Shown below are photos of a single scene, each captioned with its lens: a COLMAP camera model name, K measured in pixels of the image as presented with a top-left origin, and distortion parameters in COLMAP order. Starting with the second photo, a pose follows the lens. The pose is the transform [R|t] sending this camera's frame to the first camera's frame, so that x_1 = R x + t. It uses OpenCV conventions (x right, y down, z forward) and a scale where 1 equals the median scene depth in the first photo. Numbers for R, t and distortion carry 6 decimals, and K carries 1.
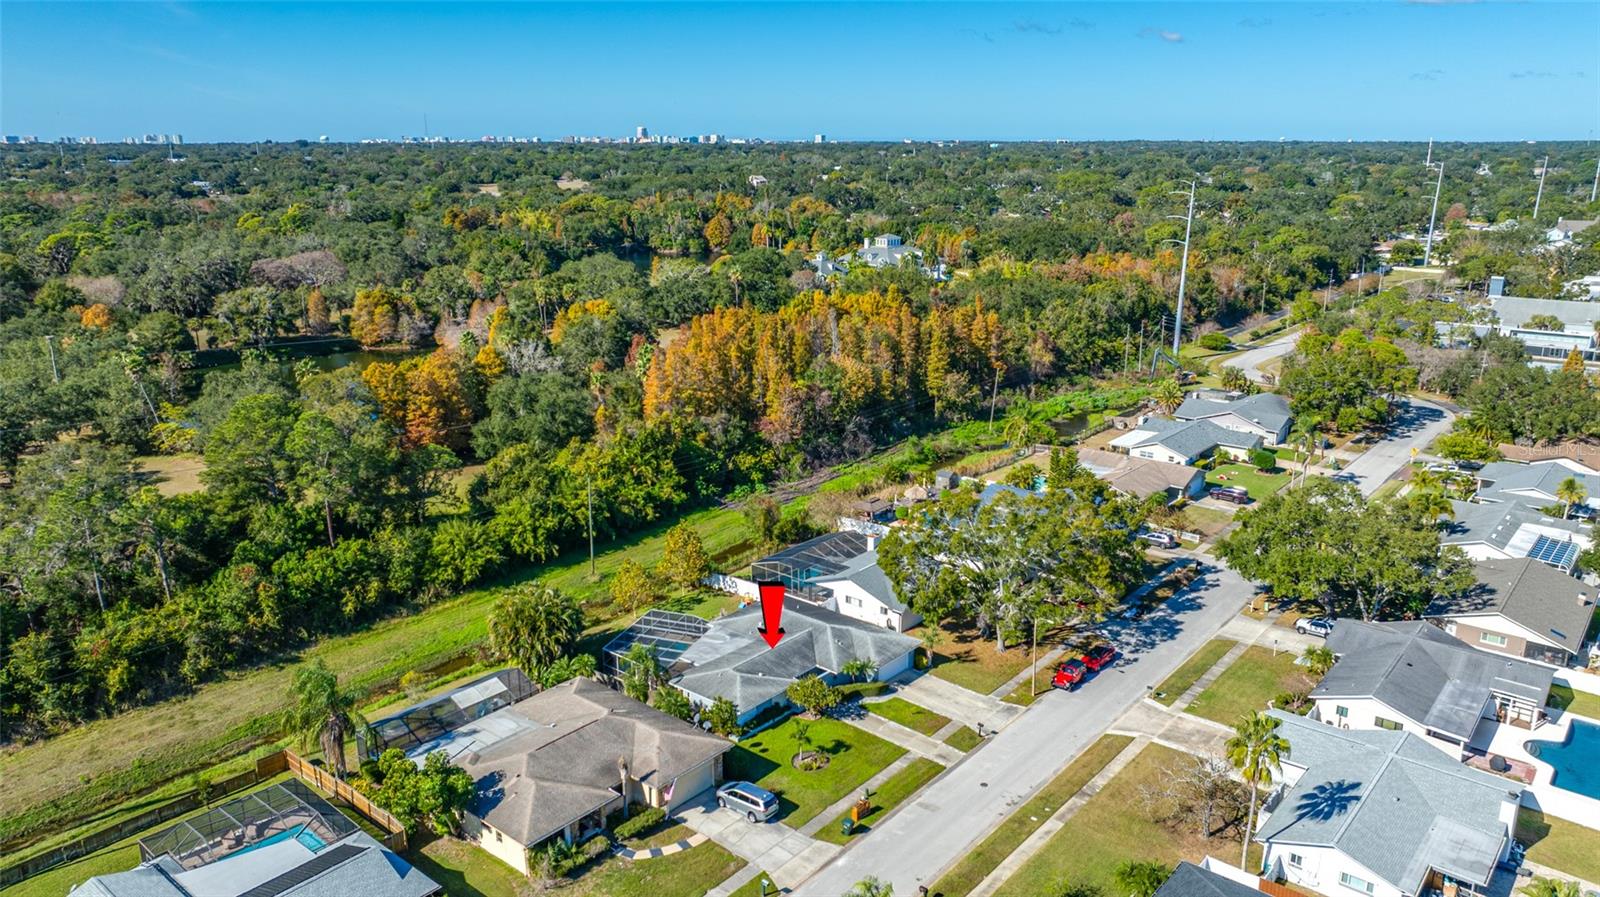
lens RADIAL K [[1144.5, 0, 800.0], [0, 1144.5, 448.5], [0, 0, 1]] dist [-0.013927, 0.004417]
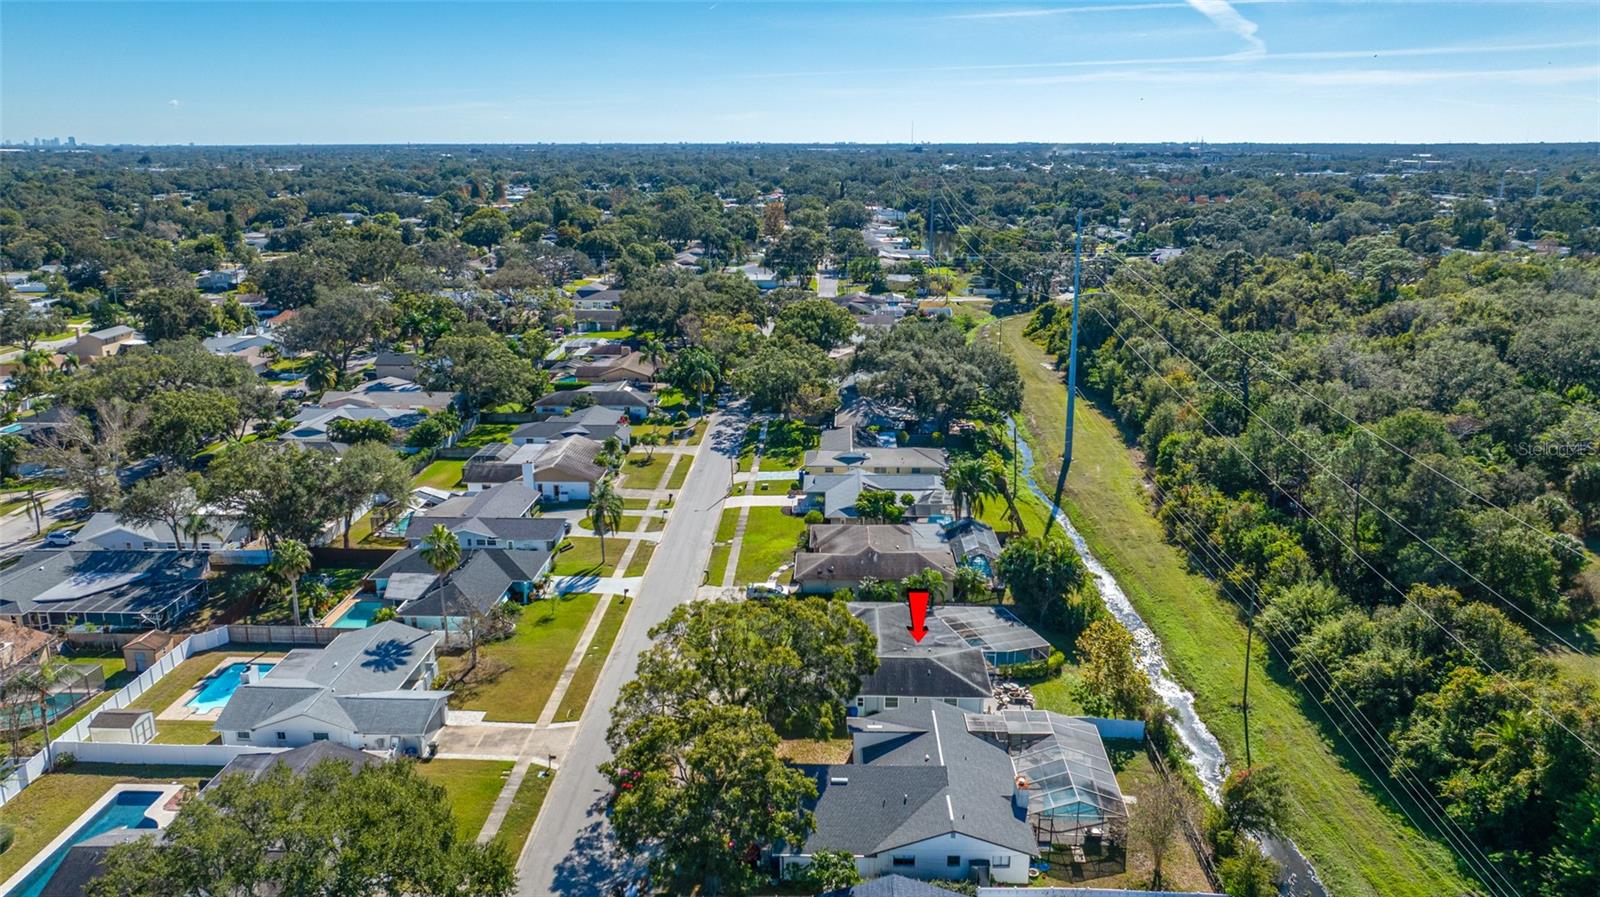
lens RADIAL K [[1144.5, 0, 800.0], [0, 1144.5, 448.5], [0, 0, 1]] dist [-0.013927, 0.004417]
pose [[-0.784652, 0.162268, -0.598323, 0.605192], [-0.160044, 0.879398, 0.448381, -0.415762], [0.598922, 0.447581, -0.664051, 1.480685]]
